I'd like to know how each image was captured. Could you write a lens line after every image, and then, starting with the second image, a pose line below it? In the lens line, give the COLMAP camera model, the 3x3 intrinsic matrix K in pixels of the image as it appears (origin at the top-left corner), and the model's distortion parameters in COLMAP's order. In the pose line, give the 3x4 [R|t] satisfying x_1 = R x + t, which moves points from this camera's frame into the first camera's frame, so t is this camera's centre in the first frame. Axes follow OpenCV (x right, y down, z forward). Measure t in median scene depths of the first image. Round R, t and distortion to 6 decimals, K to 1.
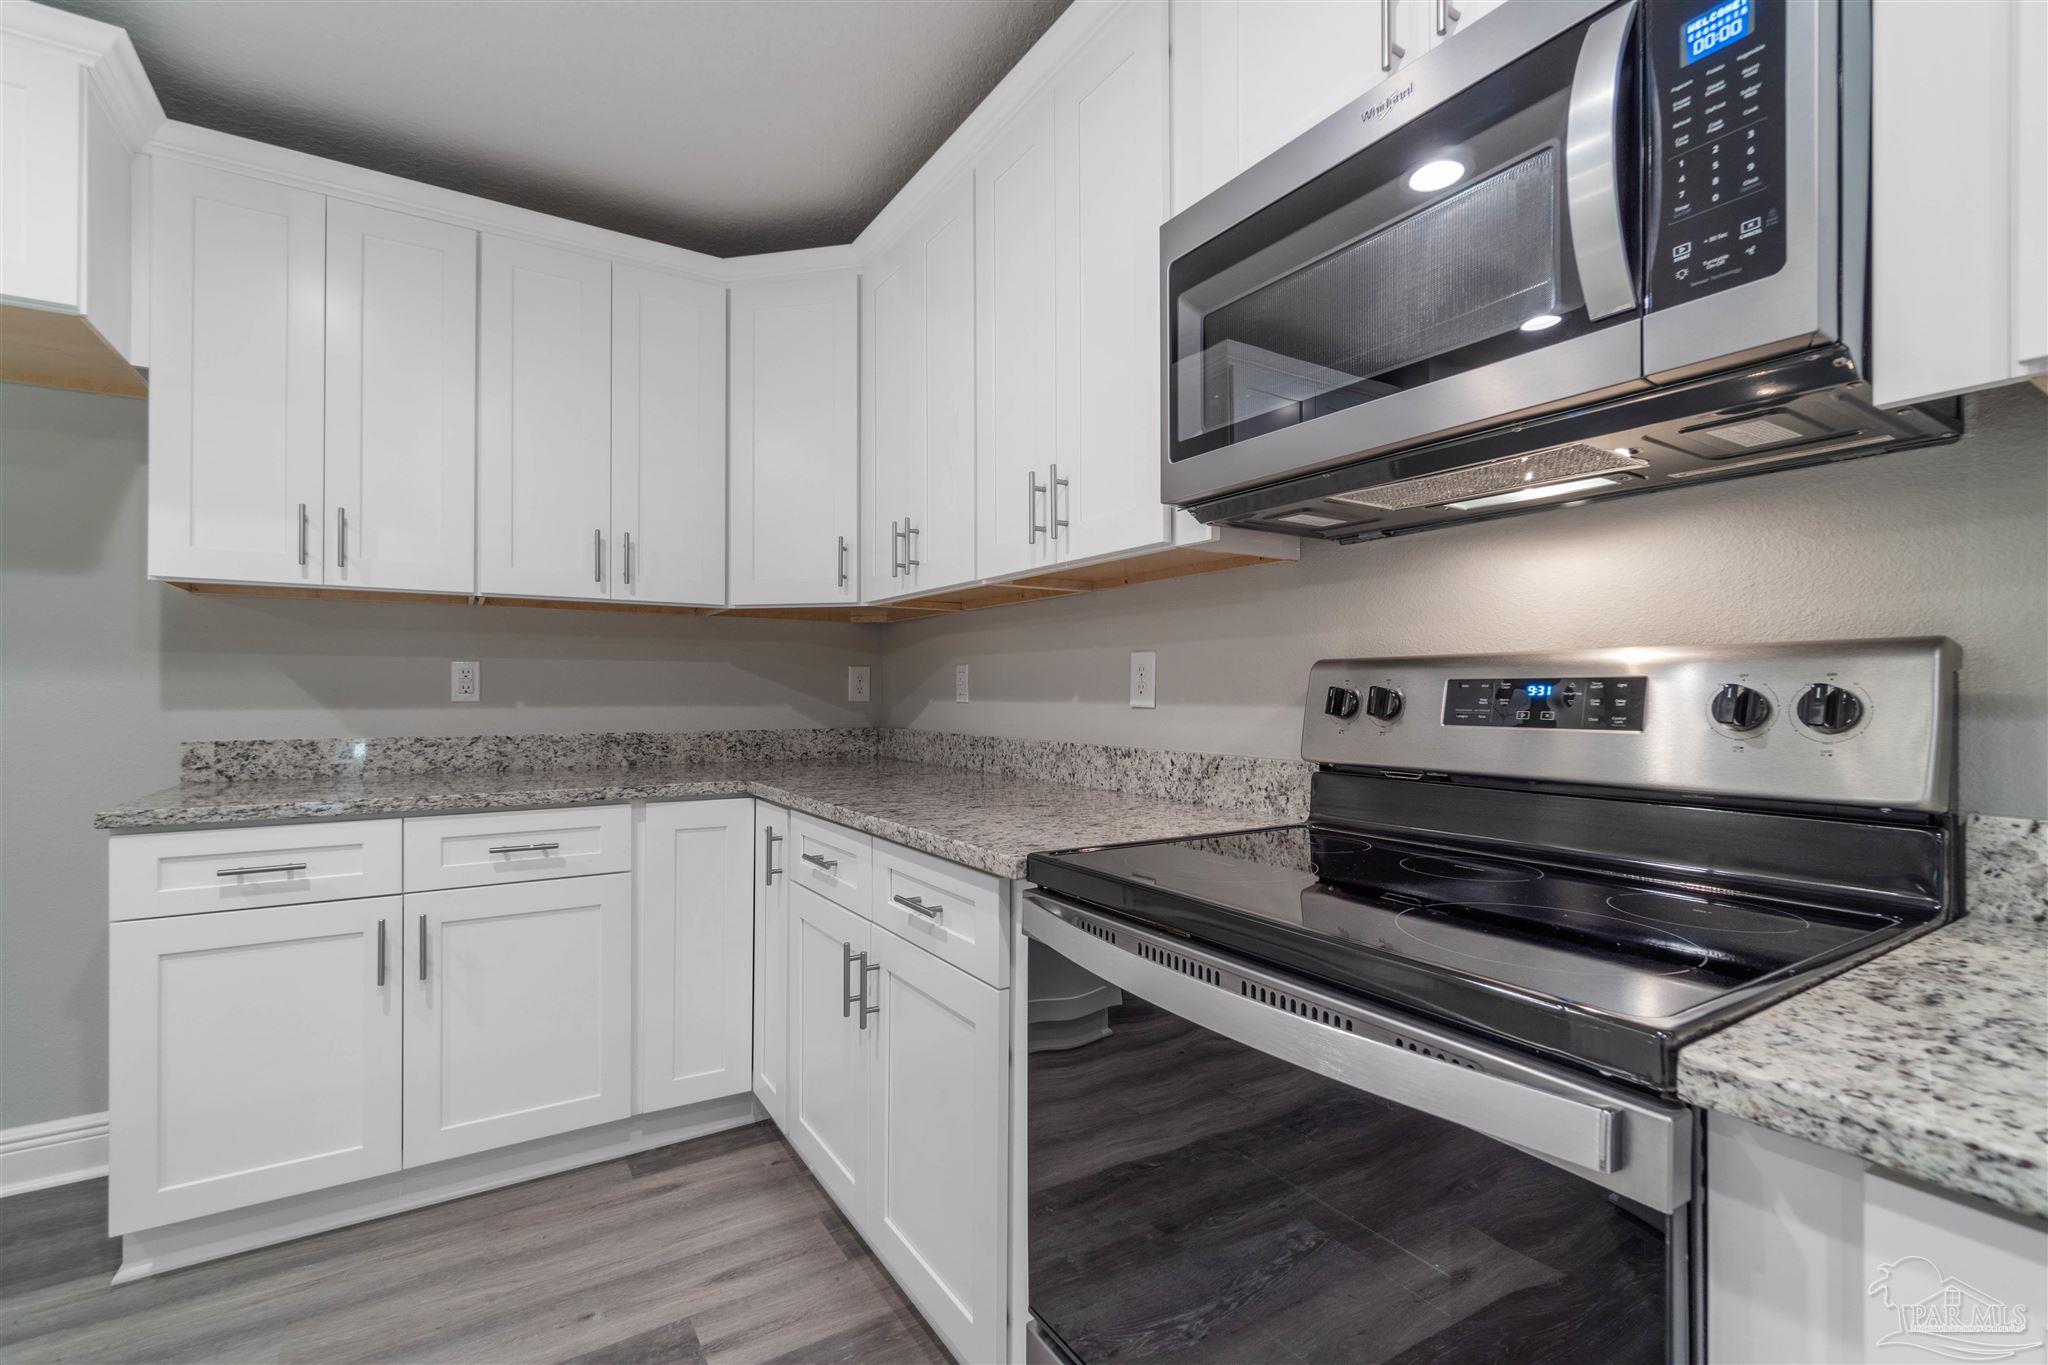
lens RADIAL K [[893.6, 0, 1019.0], [0, 893.6, 693.9], [0, 0, 1]] dist [-0.005382, 0.000760]
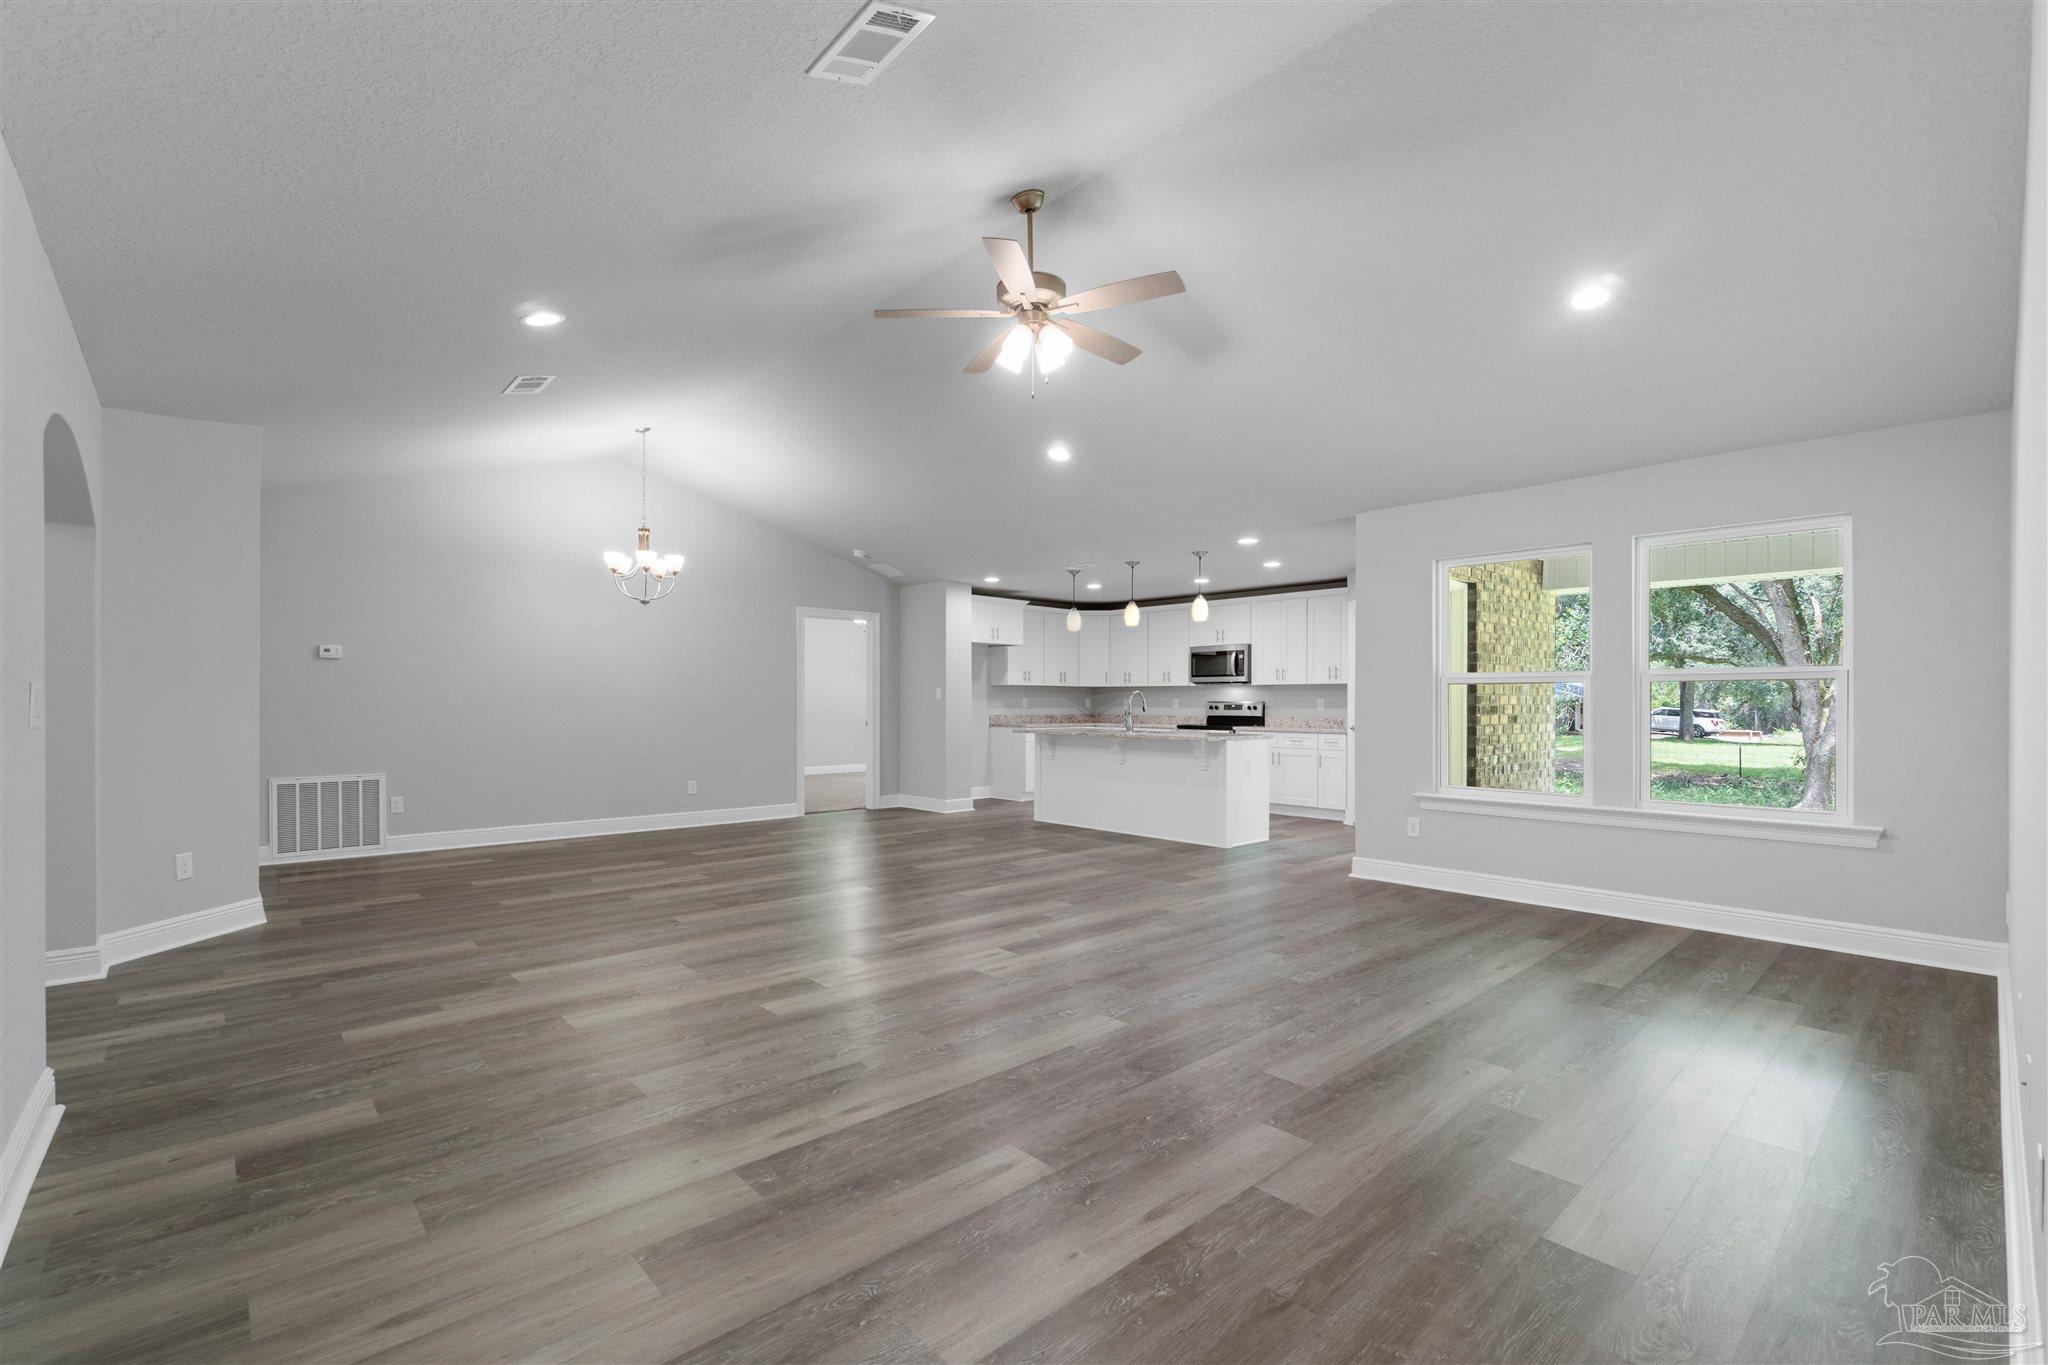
lens RADIAL K [[893.6, 0, 1010.3], [0, 893.6, 699.3], [0, 0, 1]] dist [-0.005382, 0.000760]
pose [[0.986056, 0.003756, 0.166369, -2.459929], [-0.002846, 0.999980, -0.005712, -0.010976], [-0.166387, 0.005159, 0.986047, -5.902041]]
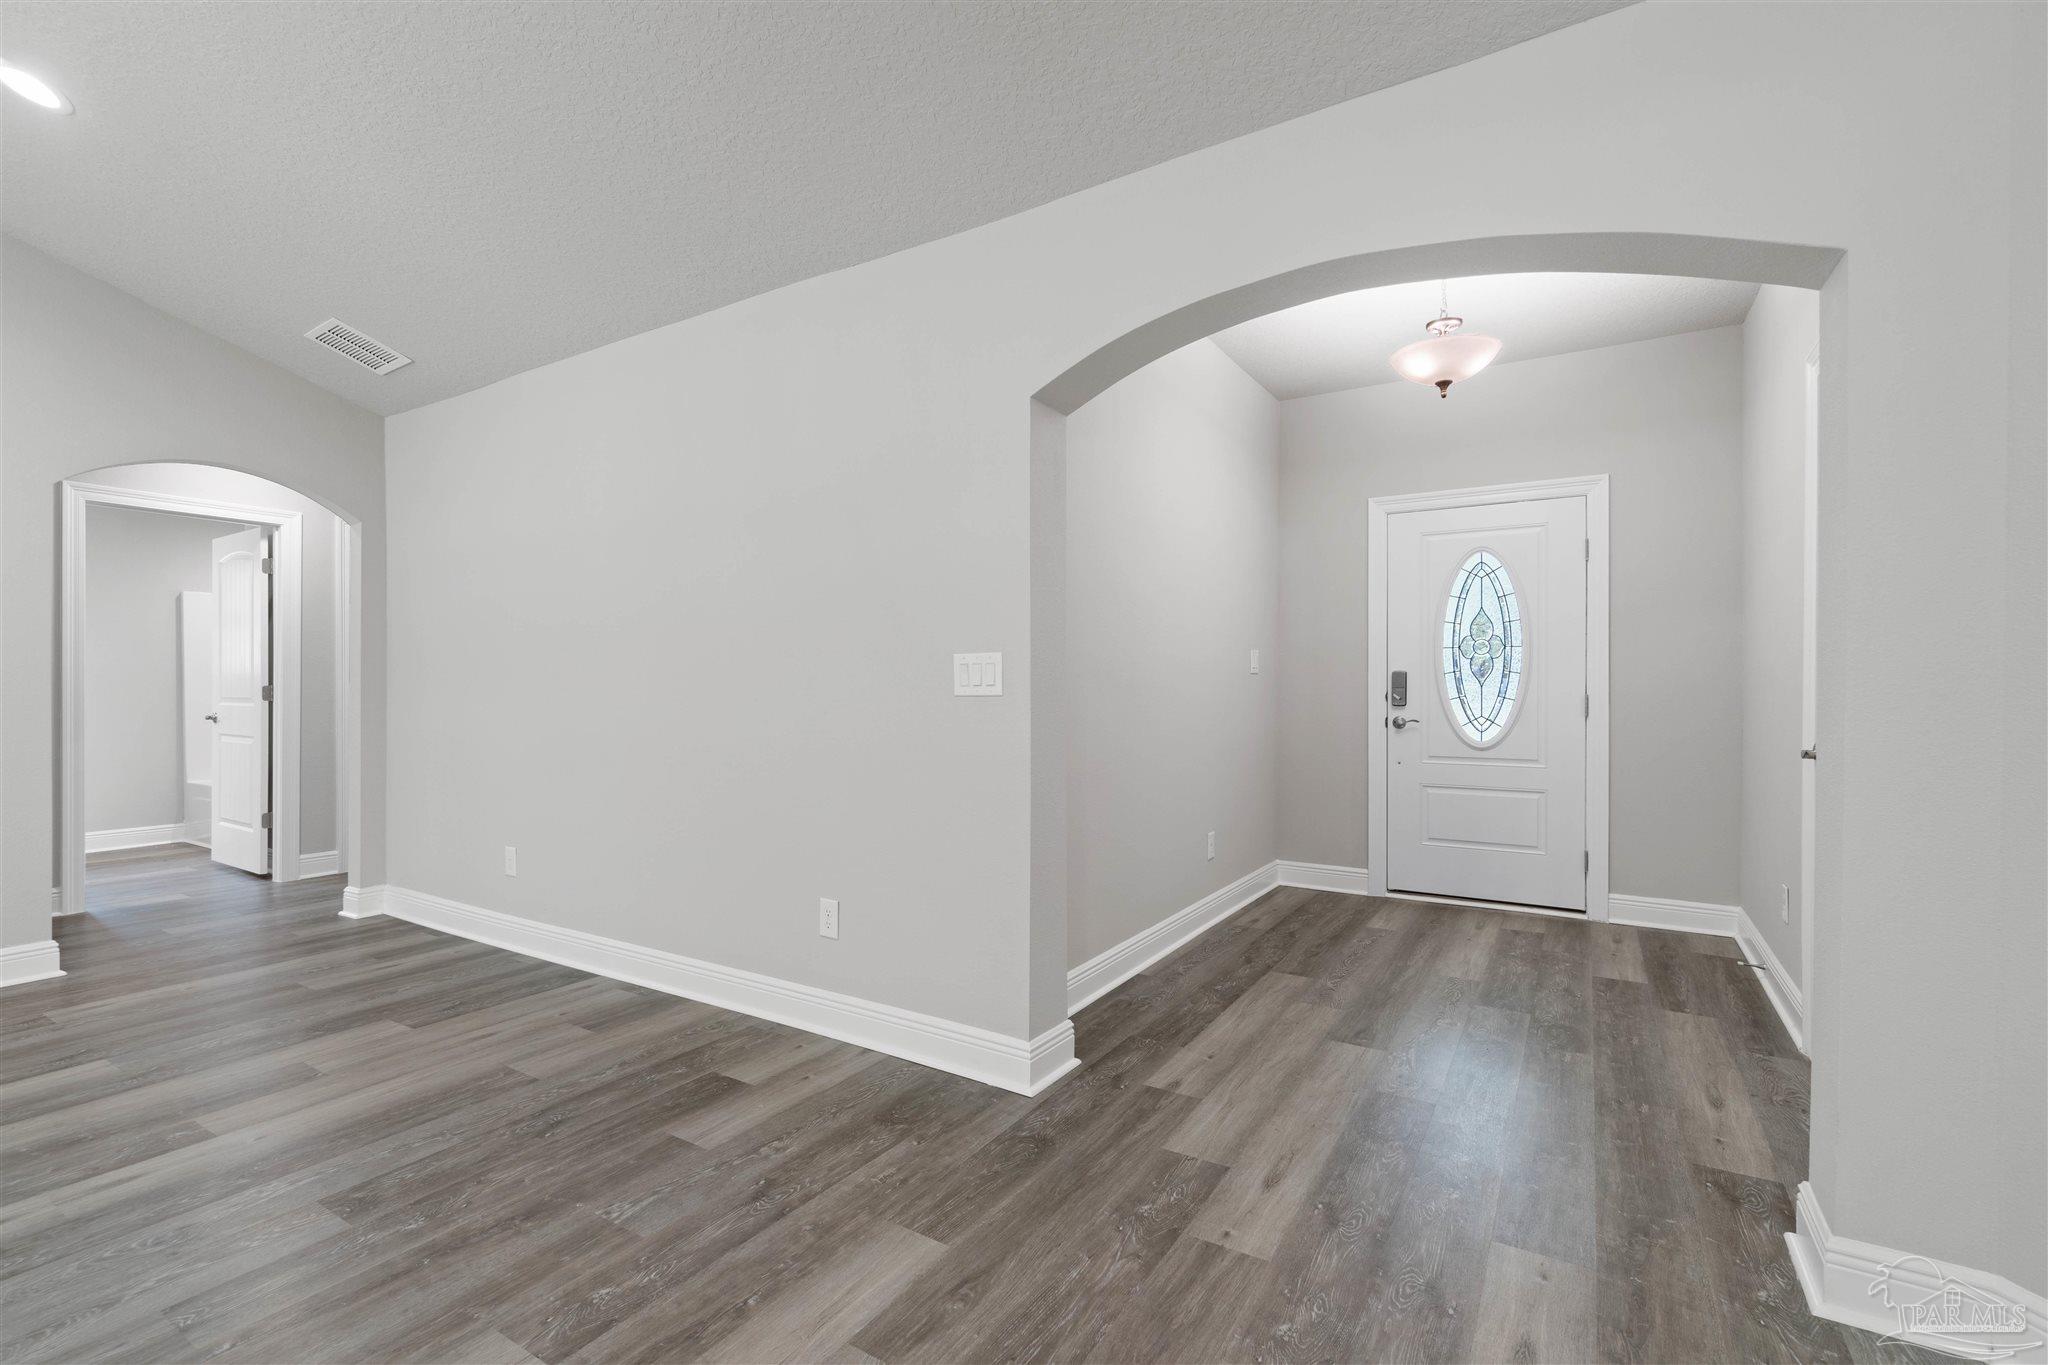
lens RADIAL K [[893.6, 0, 996.3], [0, 893.6, 694.1], [0, 0, 1]] dist [-0.005382, 0.000760]
pose [[-0.904772, 0.002213, -0.425891, -3.238061], [-0.001669, 0.999960, 0.008741, 0.017206], [0.425894, 0.008620, -0.904732, -2.348195]]
